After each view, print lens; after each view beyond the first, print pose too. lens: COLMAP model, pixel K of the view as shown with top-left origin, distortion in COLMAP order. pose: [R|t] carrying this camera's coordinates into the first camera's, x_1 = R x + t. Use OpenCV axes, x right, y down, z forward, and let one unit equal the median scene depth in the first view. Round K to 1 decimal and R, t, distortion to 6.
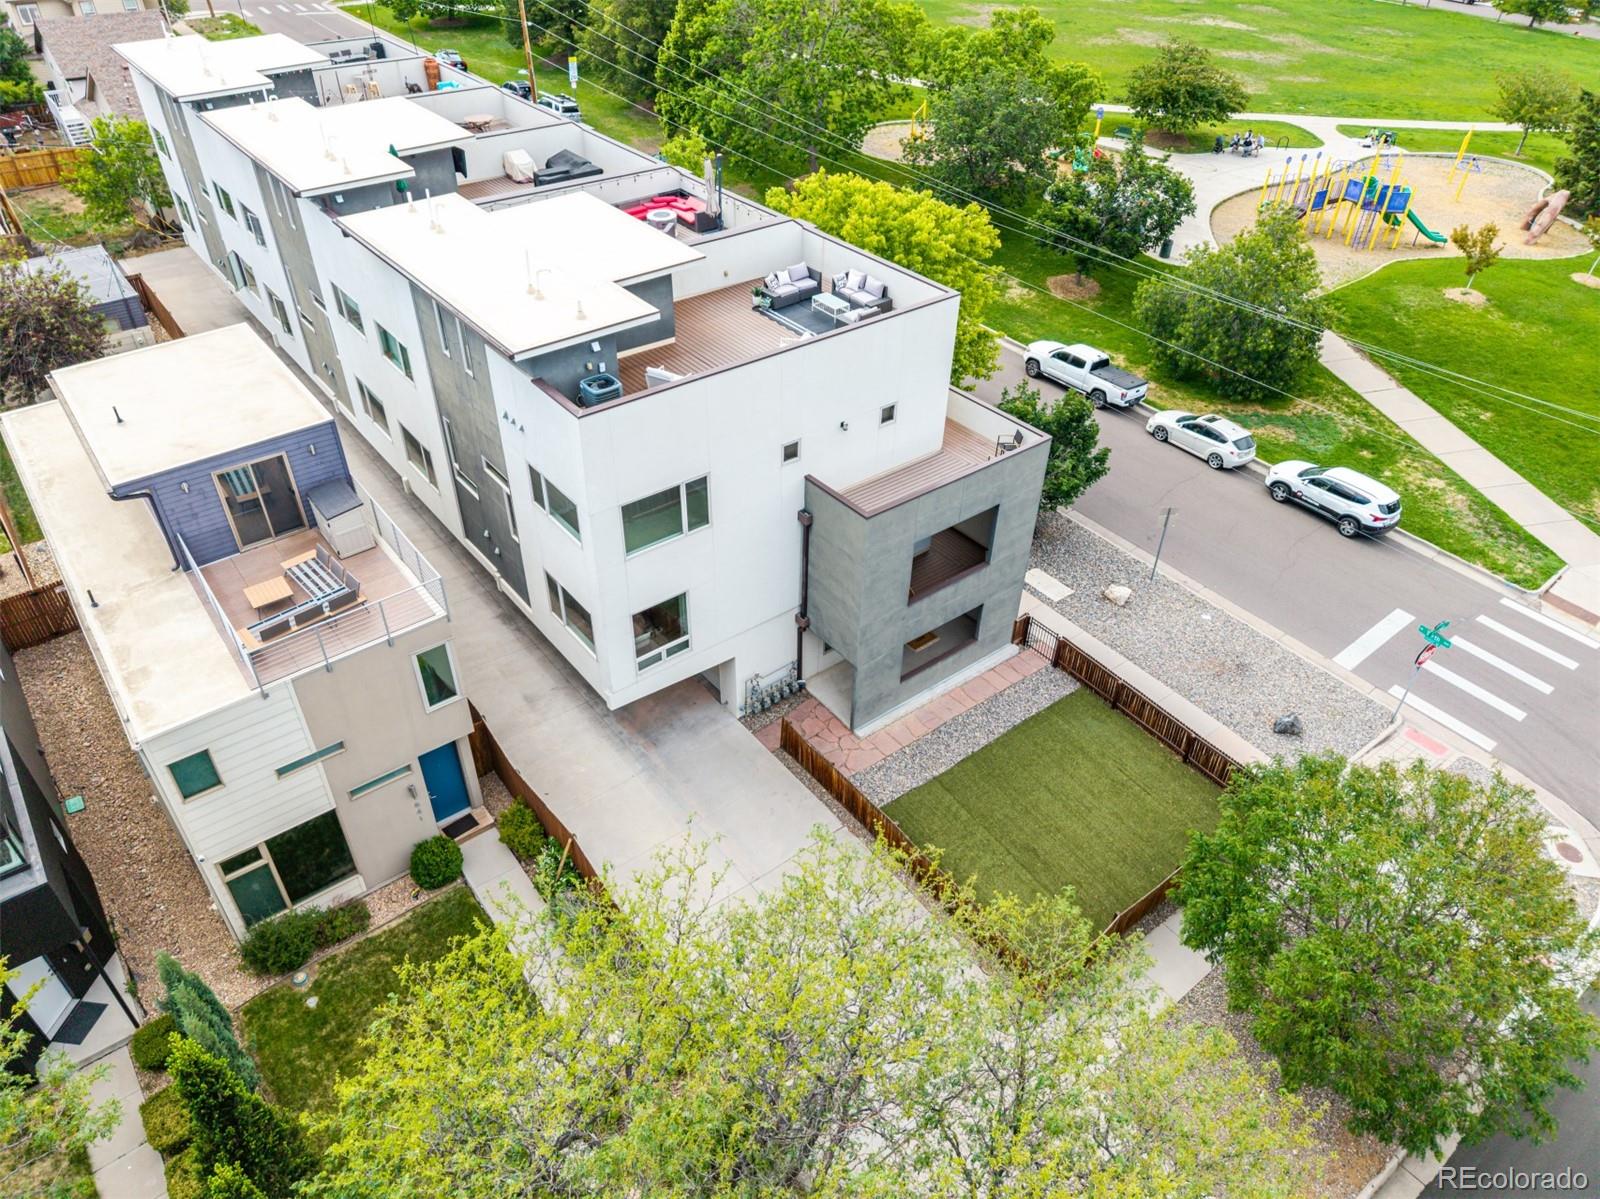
lens RADIAL K [[1070.5, 0, 800.0], [0, 1070.5, 599.5], [0, 0, 1]] dist [0.065380, -0.082459]
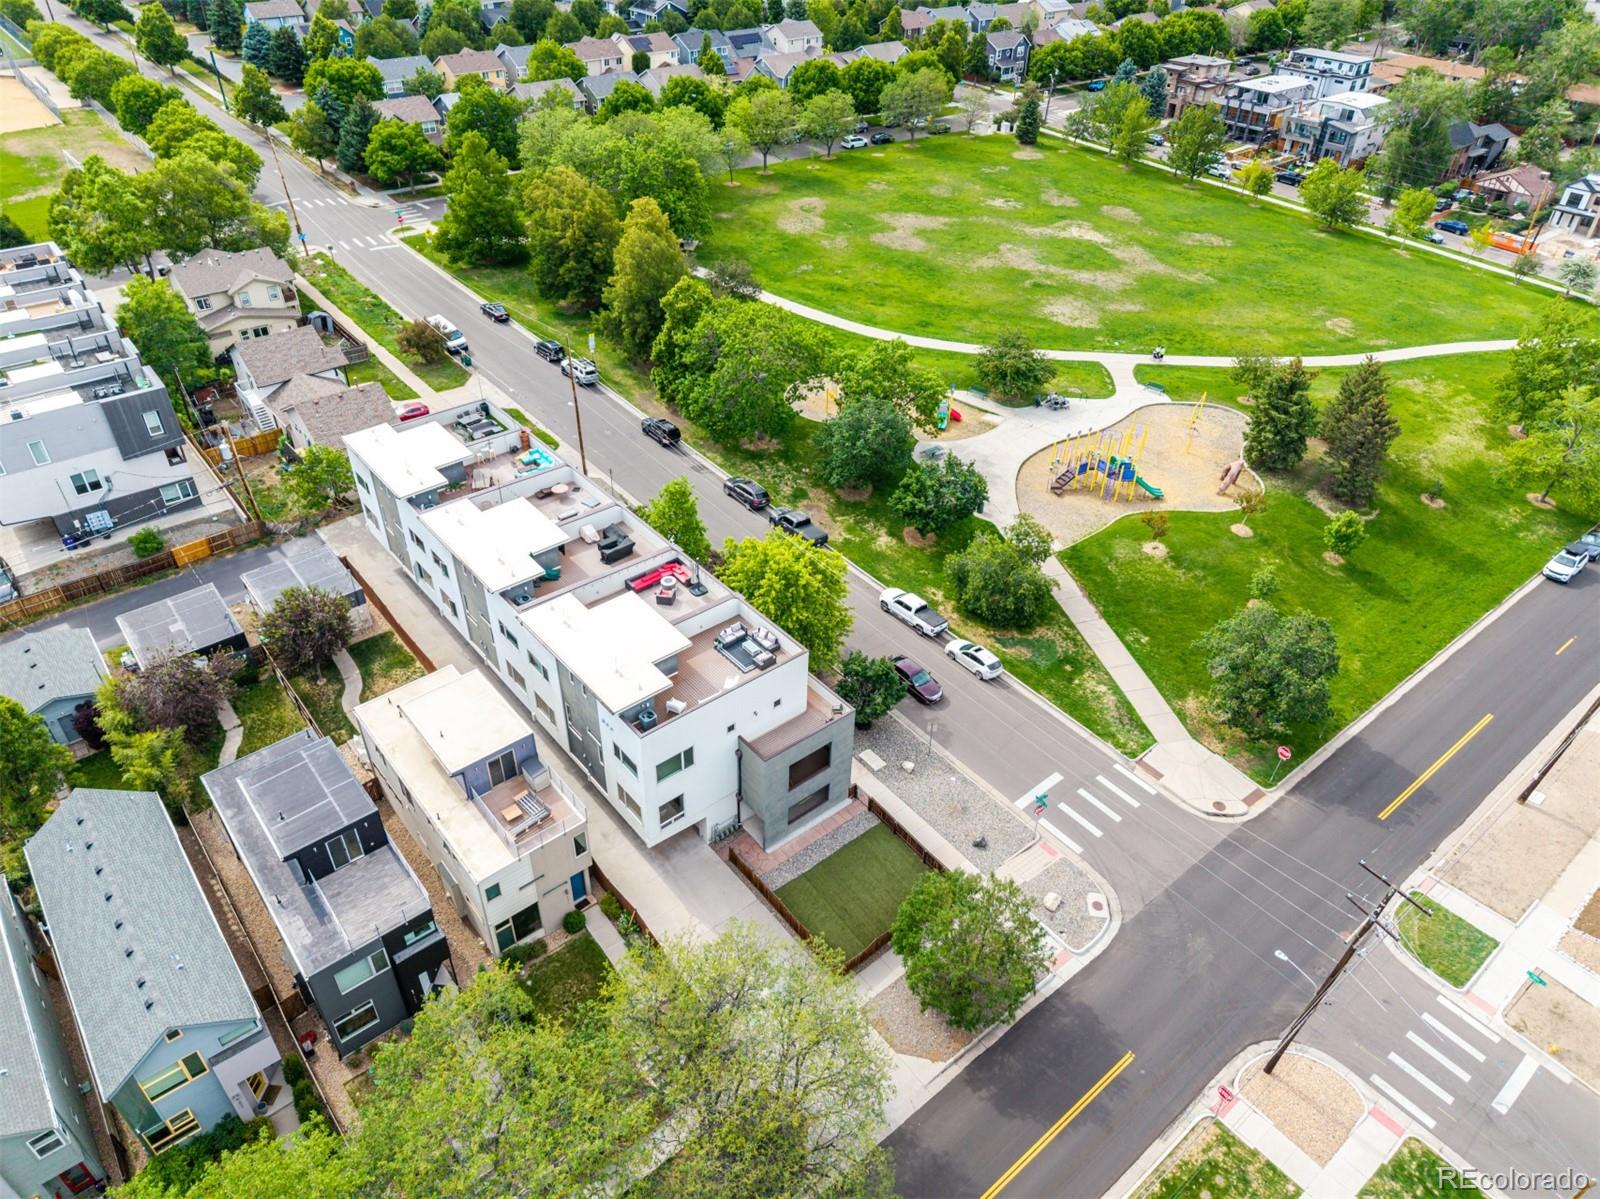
lens RADIAL K [[1070.5, 0, 800.0], [0, 1070.5, 599.5], [0, 0, 1]] dist [0.065380, -0.082459]
pose [[0.999729, -0.008947, 0.021477, 0.079470], [0.009201, 0.999889, -0.011761, -0.338178], [-0.021369, 0.011956, 0.999700, -1.078130]]
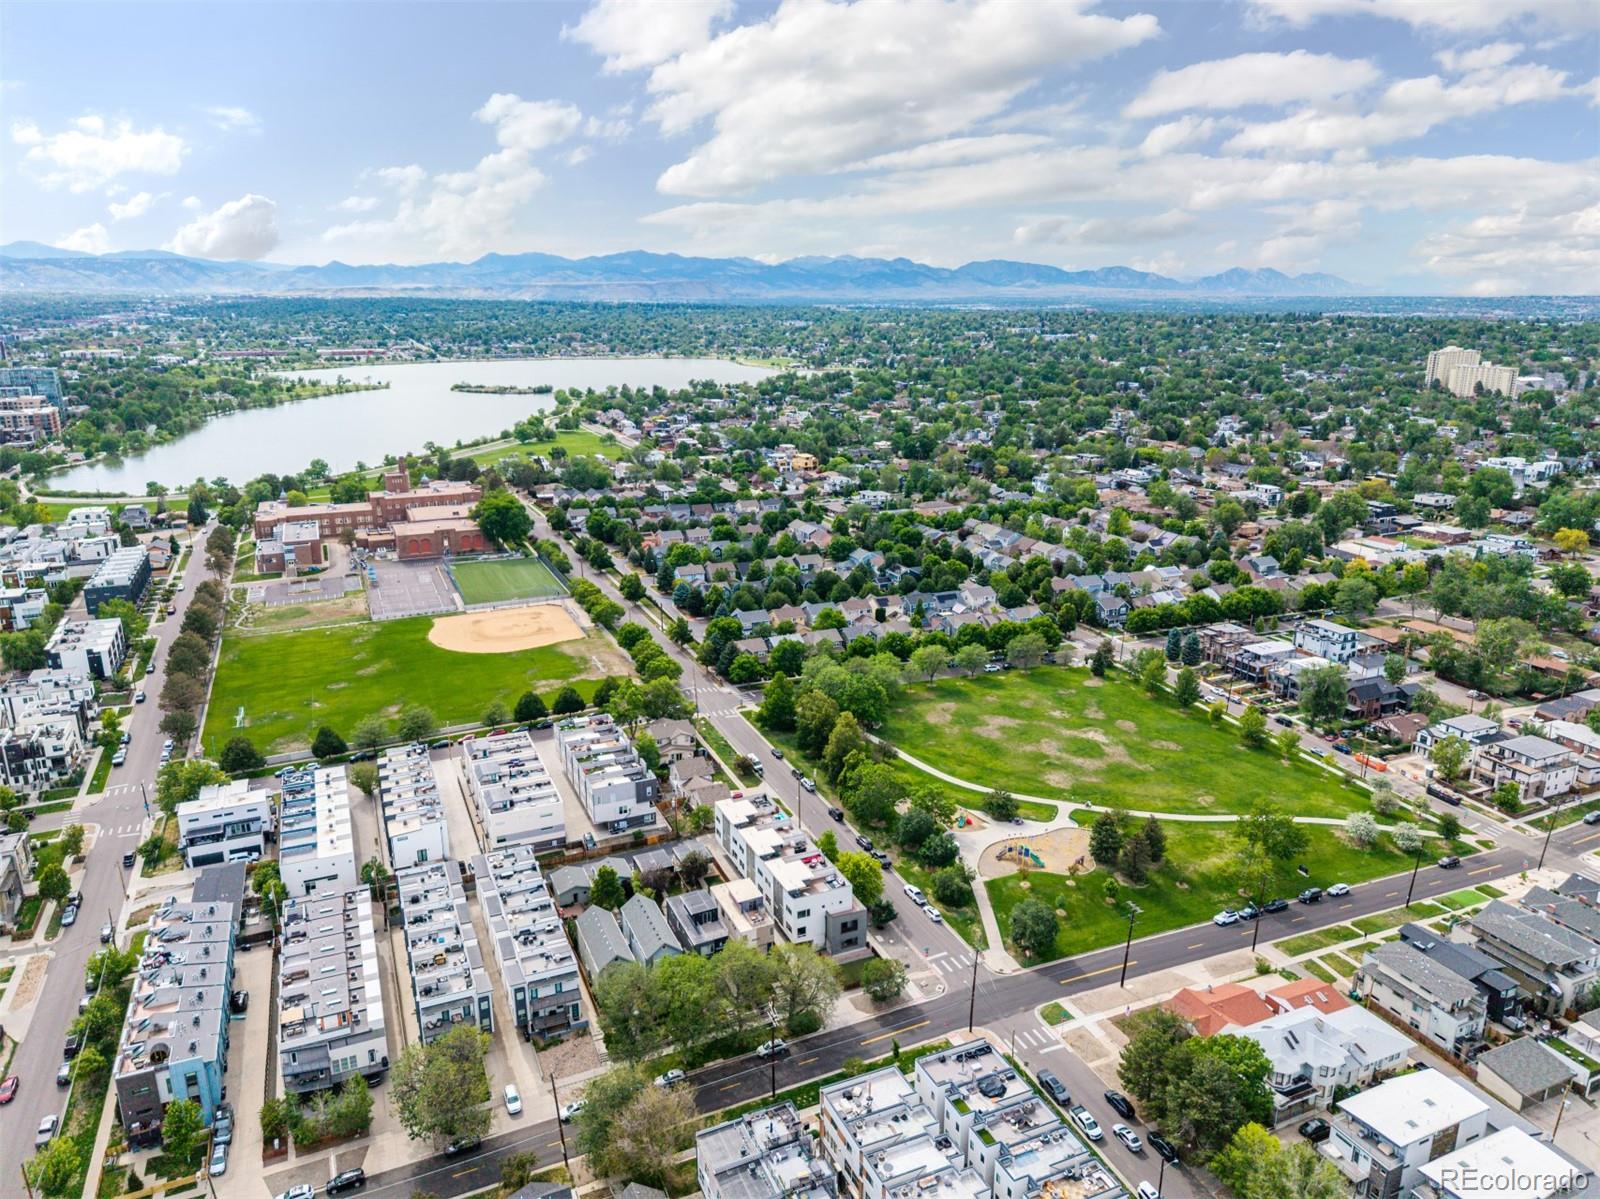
lens RADIAL K [[1070.5, 0, 800.0], [0, 1070.5, 599.5], [0, 0, 1]] dist [0.065380, -0.082459]
pose [[0.969484, 0.050458, -0.239904, 1.245850], [-0.137197, 0.922664, -0.360373, 0.488175], [0.203167, 0.382290, 0.901431, -5.334258]]
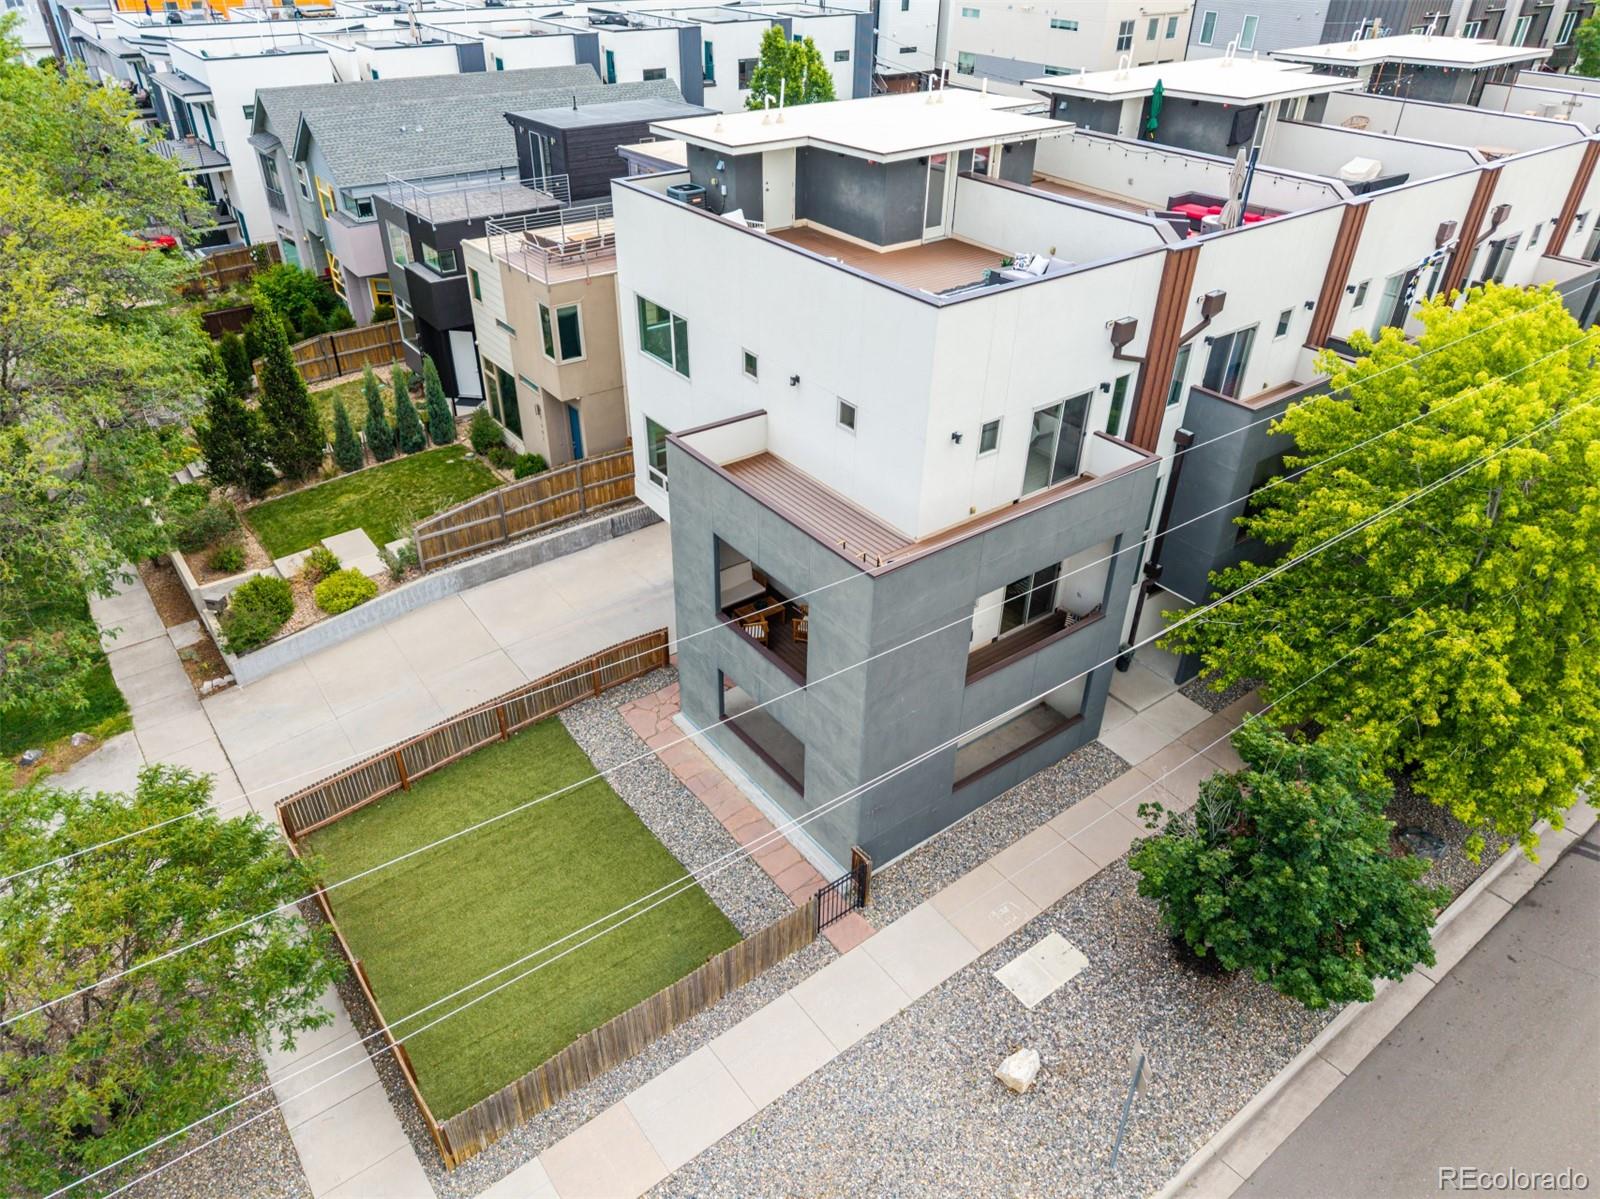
lens RADIAL K [[1070.5, 0, 800.0], [0, 1070.5, 599.5], [0, 0, 1]] dist [0.065380, -0.082459]
pose [[-0.018750, 0.537977, -0.842751, 0.737175], [-0.623382, 0.652713, 0.430534, -0.369584], [0.781692, 0.533428, 0.323128, 0.763612]]
